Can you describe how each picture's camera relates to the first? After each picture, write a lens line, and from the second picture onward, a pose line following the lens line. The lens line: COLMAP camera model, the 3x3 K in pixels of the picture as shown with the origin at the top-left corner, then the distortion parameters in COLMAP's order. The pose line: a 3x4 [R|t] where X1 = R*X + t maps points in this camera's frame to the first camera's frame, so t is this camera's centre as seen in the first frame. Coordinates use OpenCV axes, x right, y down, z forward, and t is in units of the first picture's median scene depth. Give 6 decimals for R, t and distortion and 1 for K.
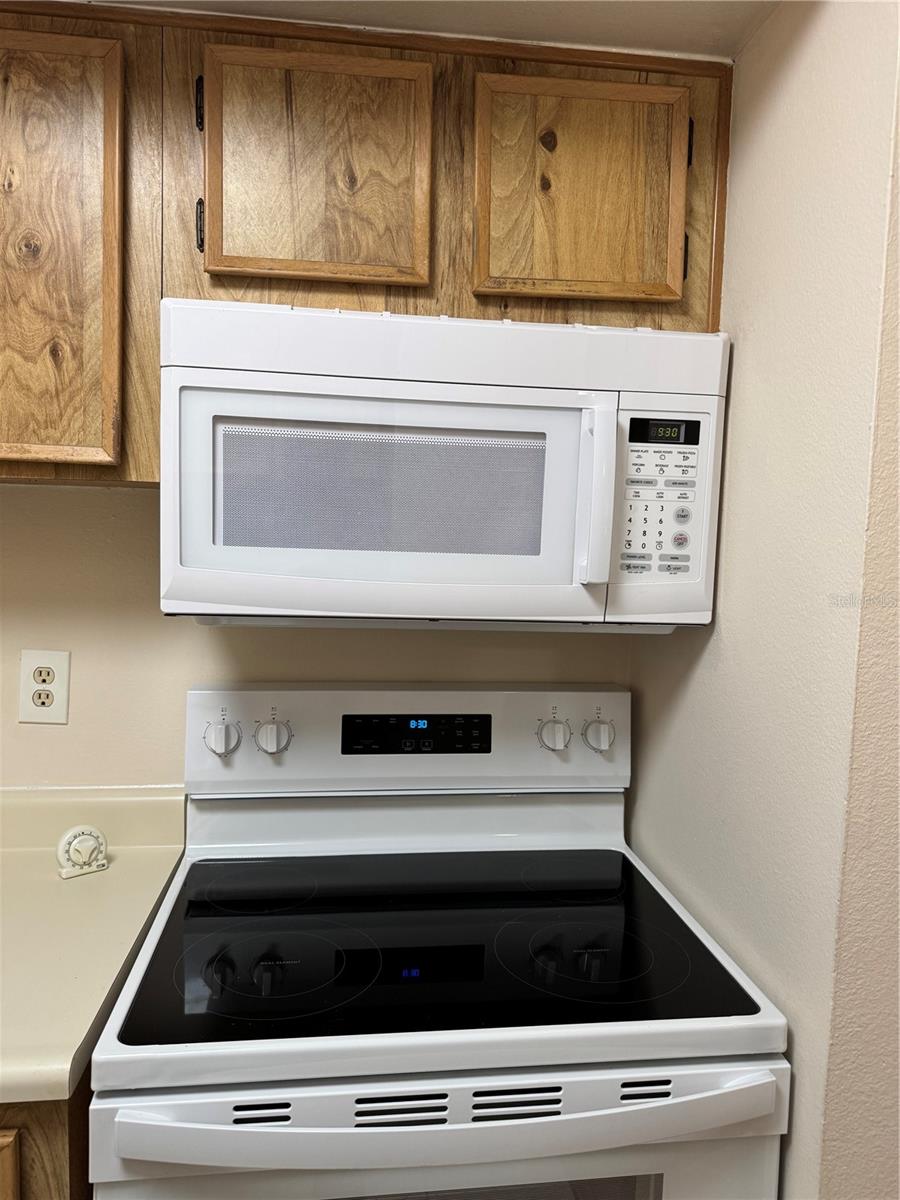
lens RADIAL K [[820.2, 0, 450.0], [0, 820.2, 600.0], [0, 0, 1]] dist [0.042097, -0.040211]
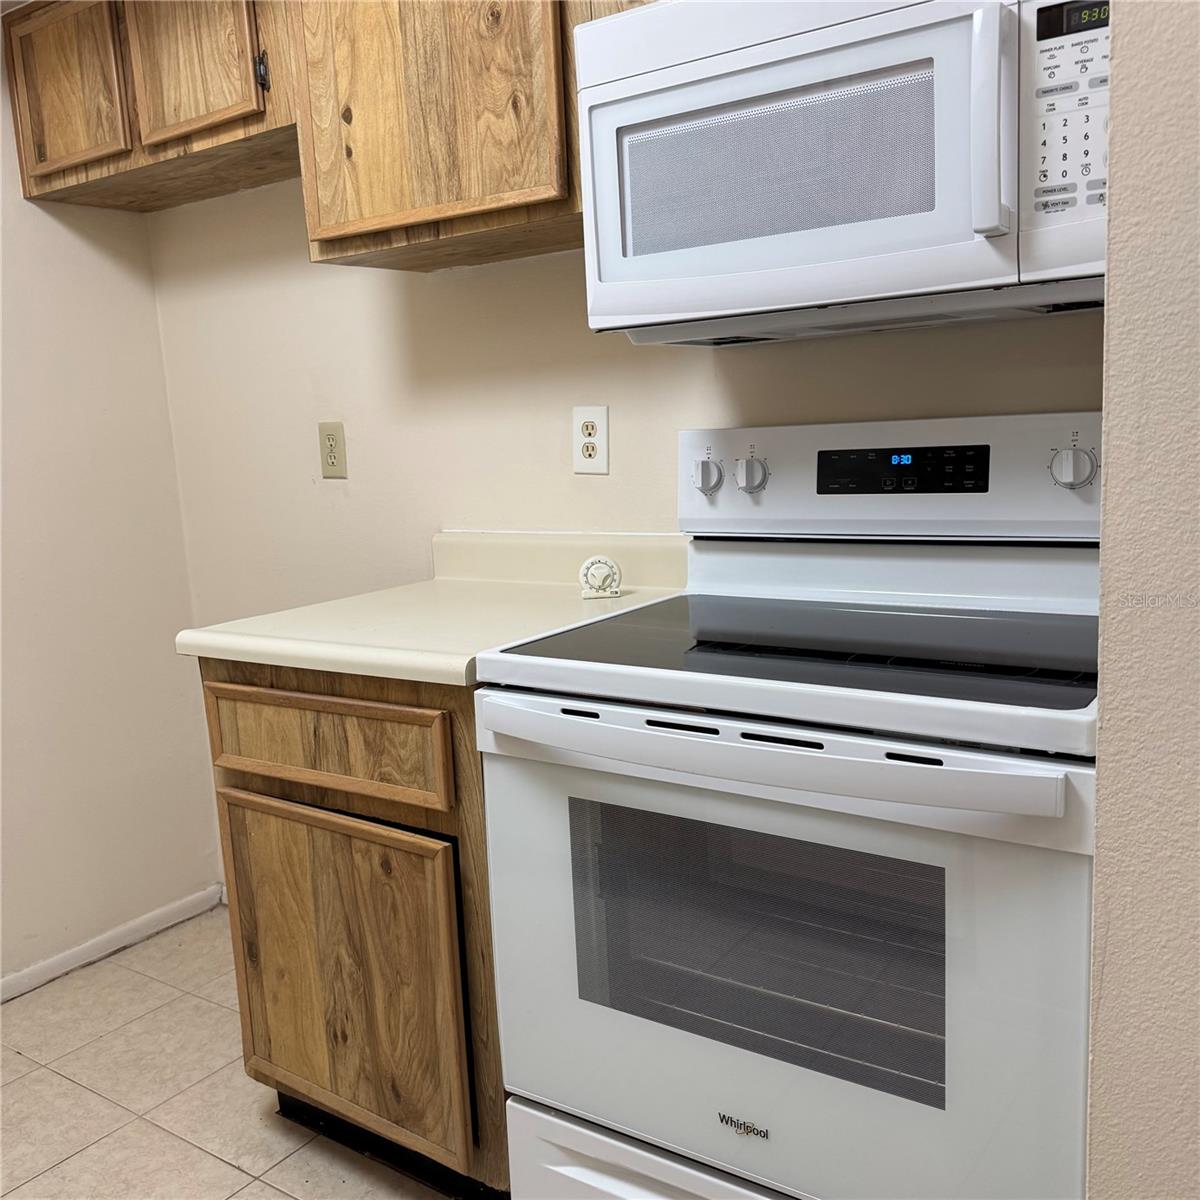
lens RADIAL K [[1108.7, 0, 624.6], [0, 1108.7, 601.3], [0, 0, 1]] dist [0.096380, -0.164415]
pose [[0.745775, 0.042203, -0.664859, 0.661074], [0.018265, 0.996321, 0.083730, 0.244308], [0.665947, -0.074587, 0.742261, -0.096905]]
